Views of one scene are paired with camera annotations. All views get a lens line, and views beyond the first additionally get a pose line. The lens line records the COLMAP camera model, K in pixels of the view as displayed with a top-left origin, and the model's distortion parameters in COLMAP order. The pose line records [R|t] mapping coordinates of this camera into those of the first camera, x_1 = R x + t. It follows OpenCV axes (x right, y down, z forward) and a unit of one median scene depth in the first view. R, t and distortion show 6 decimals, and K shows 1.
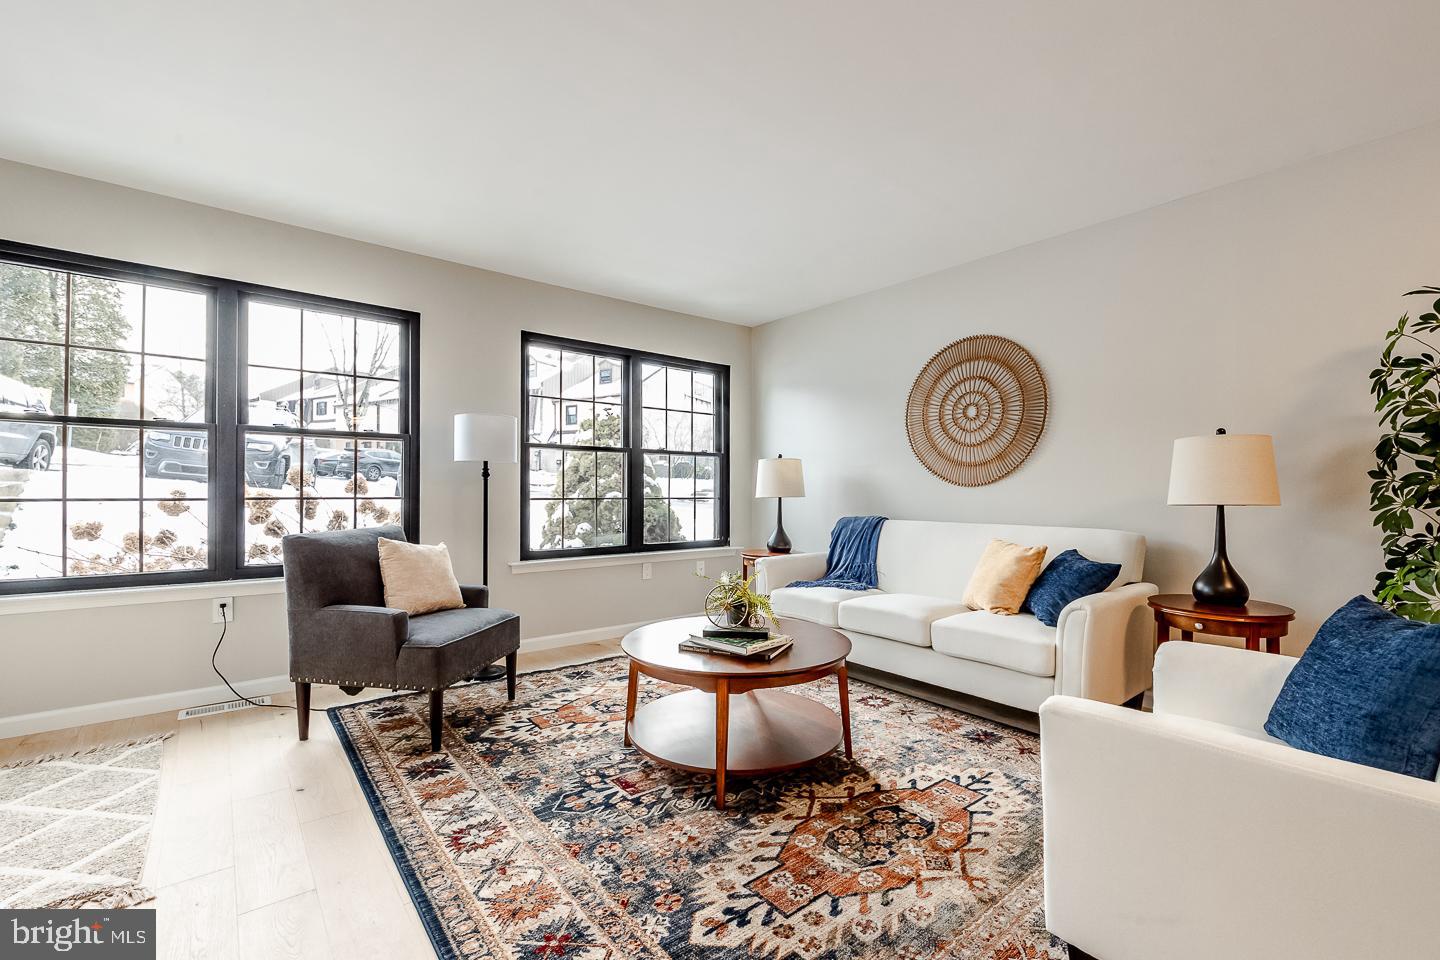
lens RADIAL K [[610.1, 0, 725.9], [0, 610.1, 489.0], [0, 0, 1]] dist [-0.007781, 0.000038]
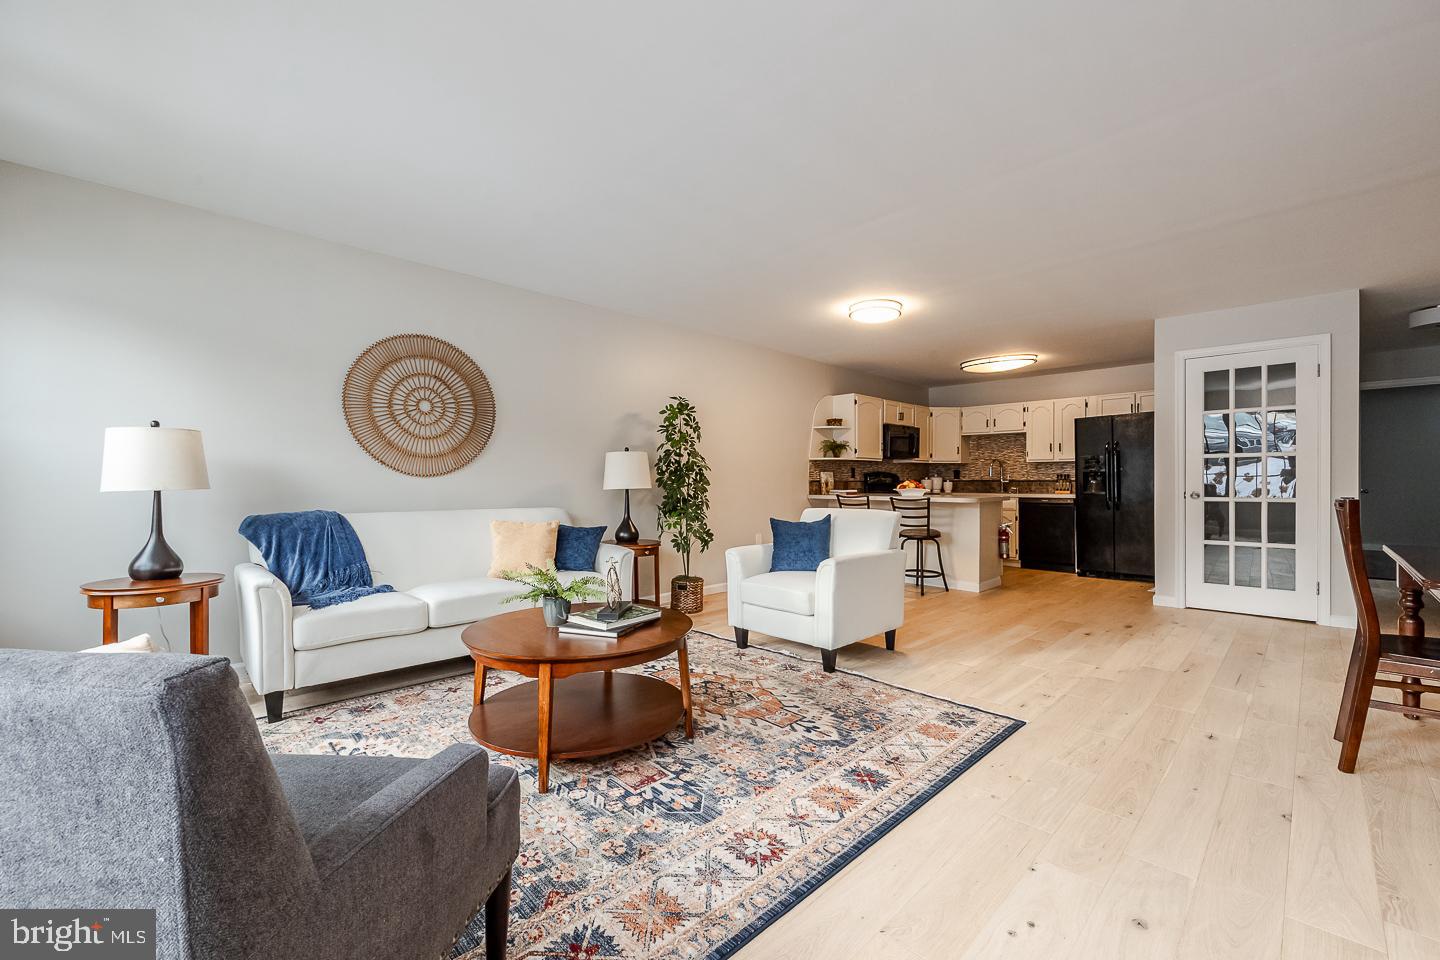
lens RADIAL K [[581.4, 0, 724.9], [0, 581.4, 485.5], [0, 0, 1]] dist [-0.003892, 0.000560]
pose [[-0.080995, -0.003224, 0.996709, -1.139131], [-0.002363, 0.999993, 0.003043, 0.011191], [-0.996712, -0.002109, -0.081002, 0.988093]]
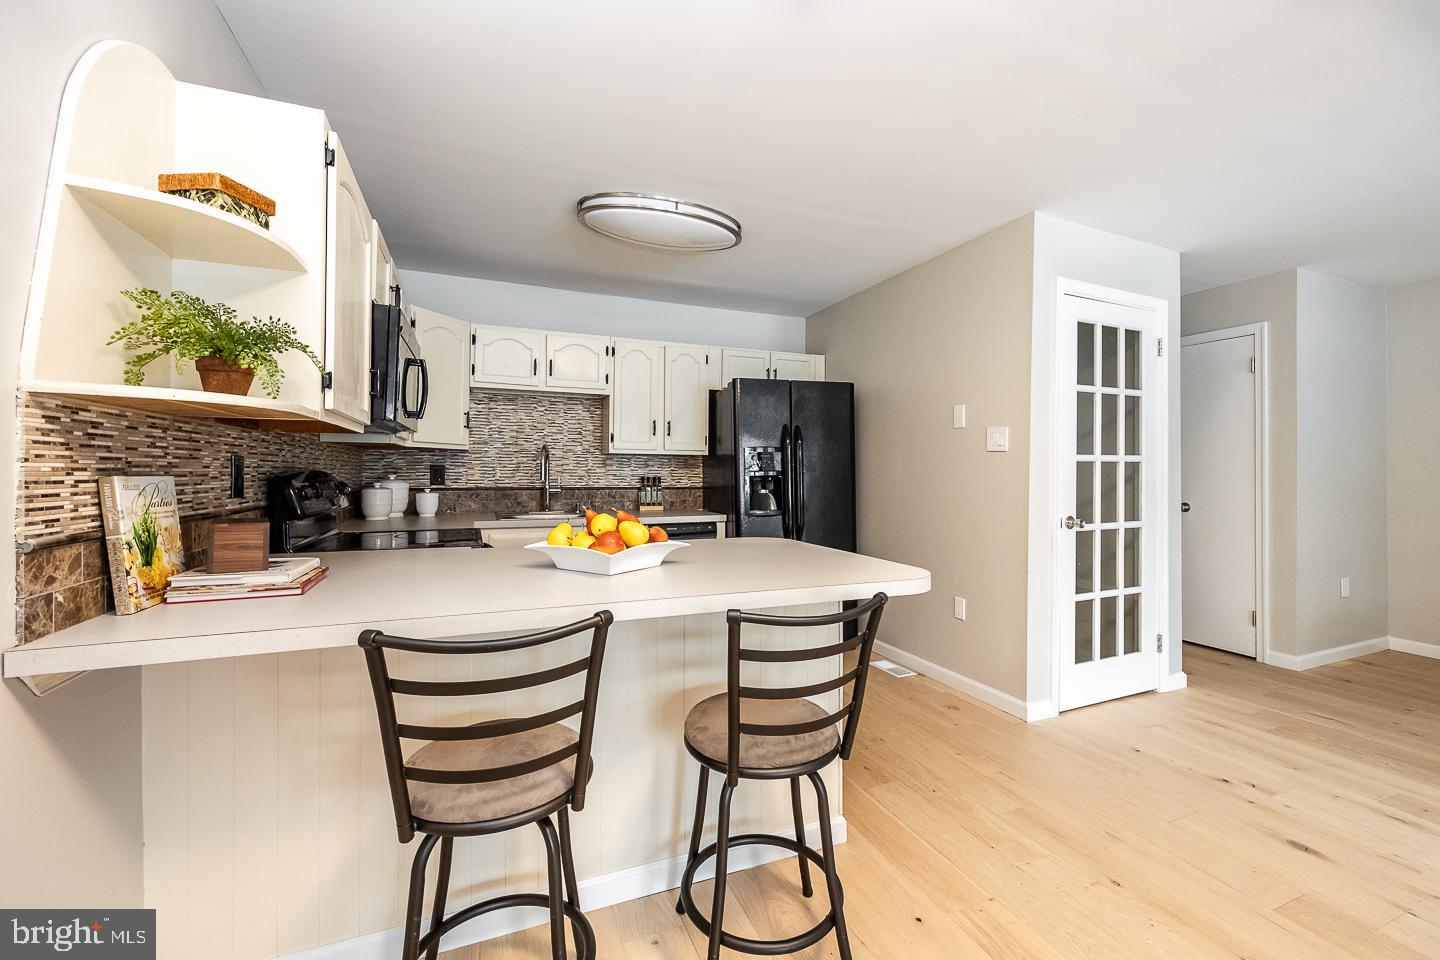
lens RADIAL K [[581.4, 0, 717.5], [0, 581.4, 474.4], [0, 0, 1]] dist [-0.003892, 0.000560]
pose [[-0.954977, -0.002182, 0.296673, 1.317863], [-0.002302, 0.999997, -0.000055, -0.057403], [-0.296672, -0.000736, -0.954979, 0.535106]]
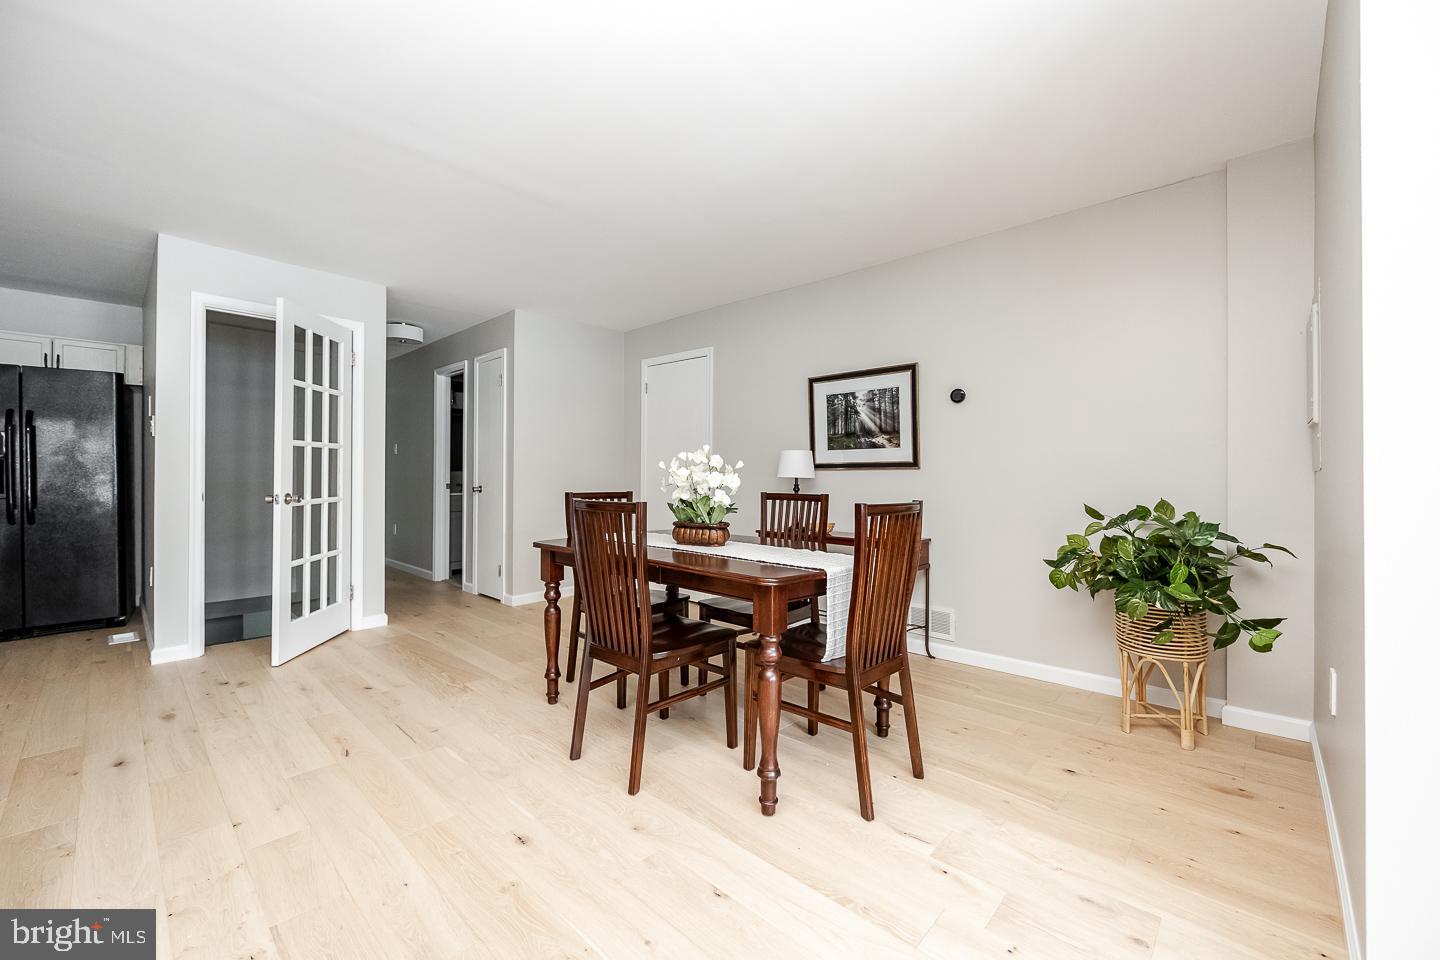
lens RADIAL K [[581.4, 0, 720.3], [0, 581.4, 480.8], [0, 0, 1]] dist [-0.003892, 0.000560]
pose [[-0.992967, -0.001224, -0.118382, -0.273582], [-0.001864, 0.999984, 0.005294, -0.003288], [0.118374, 0.005478, -0.992954, 0.786699]]
